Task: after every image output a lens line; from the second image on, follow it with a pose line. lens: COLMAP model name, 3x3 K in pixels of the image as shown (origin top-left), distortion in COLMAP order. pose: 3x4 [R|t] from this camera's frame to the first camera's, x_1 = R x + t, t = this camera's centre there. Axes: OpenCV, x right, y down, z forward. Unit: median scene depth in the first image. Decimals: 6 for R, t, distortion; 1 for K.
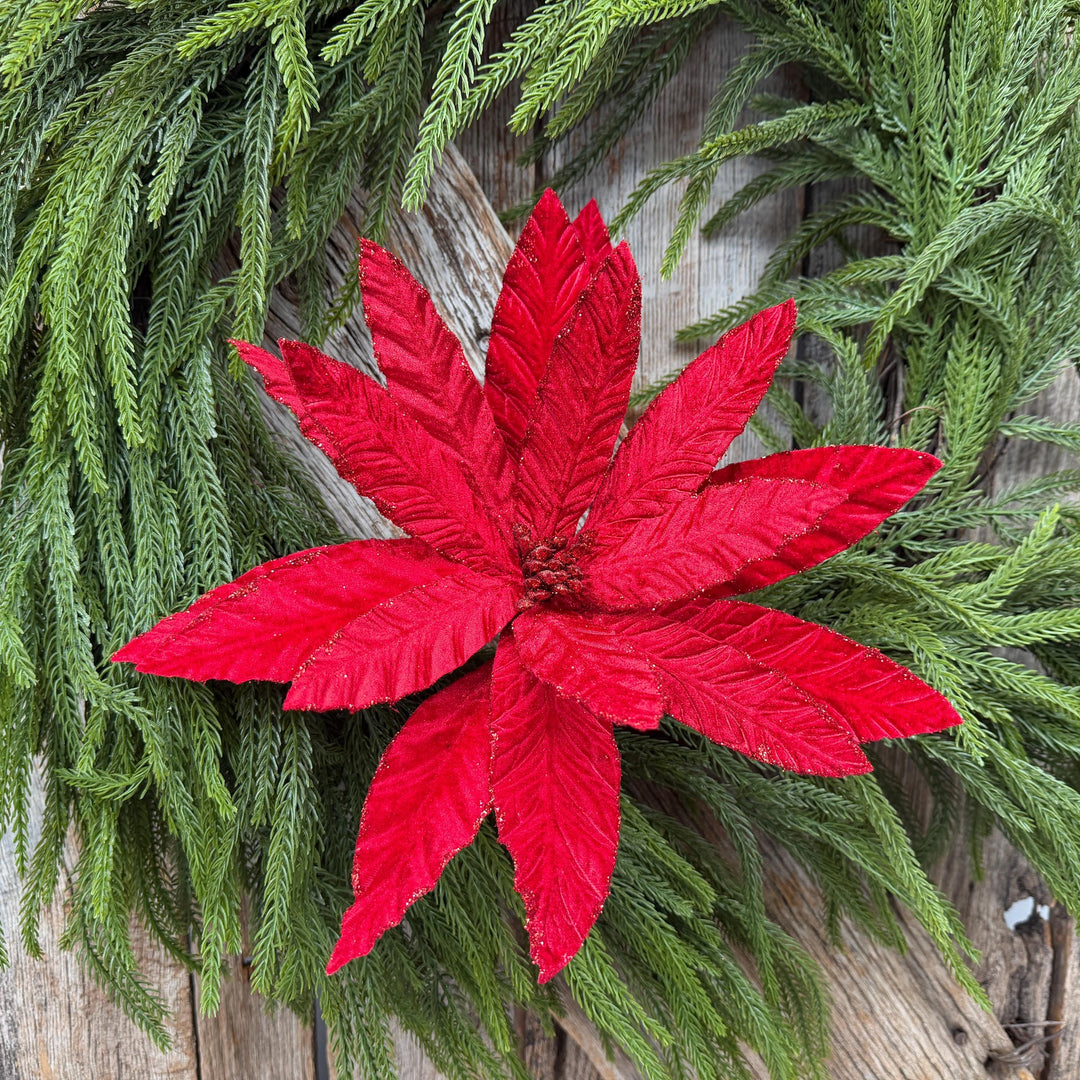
lens RADIAL K [[1036.4, 0, 539.4], [0, 1036.4, 540.3], [0, 0, 1]] dist [-0.038047, 0.000000]
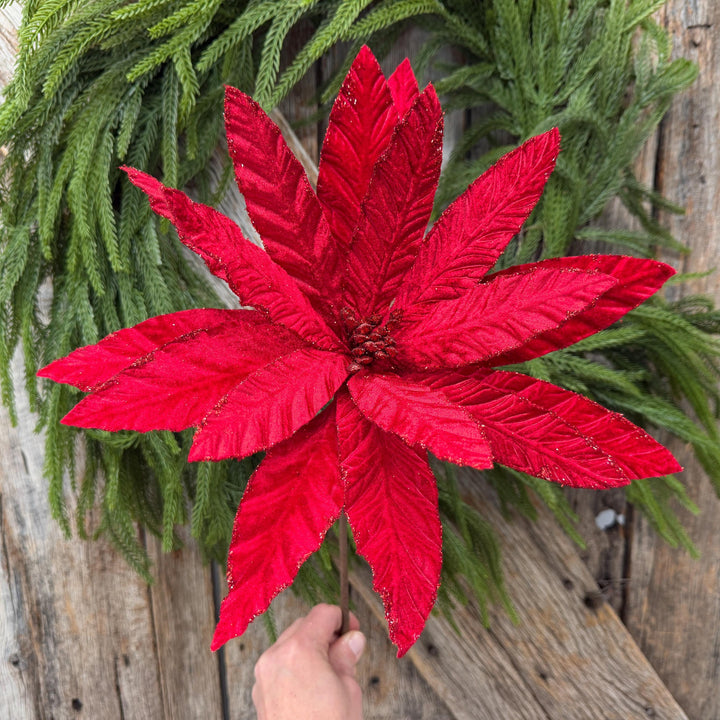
lens RADIAL K [[690.9, 0, 355.8], [0, 690.9, 359.6], [0, 0, 1]] dist [-0.038047, 0.000000]
pose [[0.997491, -0.054221, -0.045519, 0.109338], [0.055939, 0.997734, 0.037373, 0.053396], [0.043390, -0.039825, 0.998264, -0.300289]]
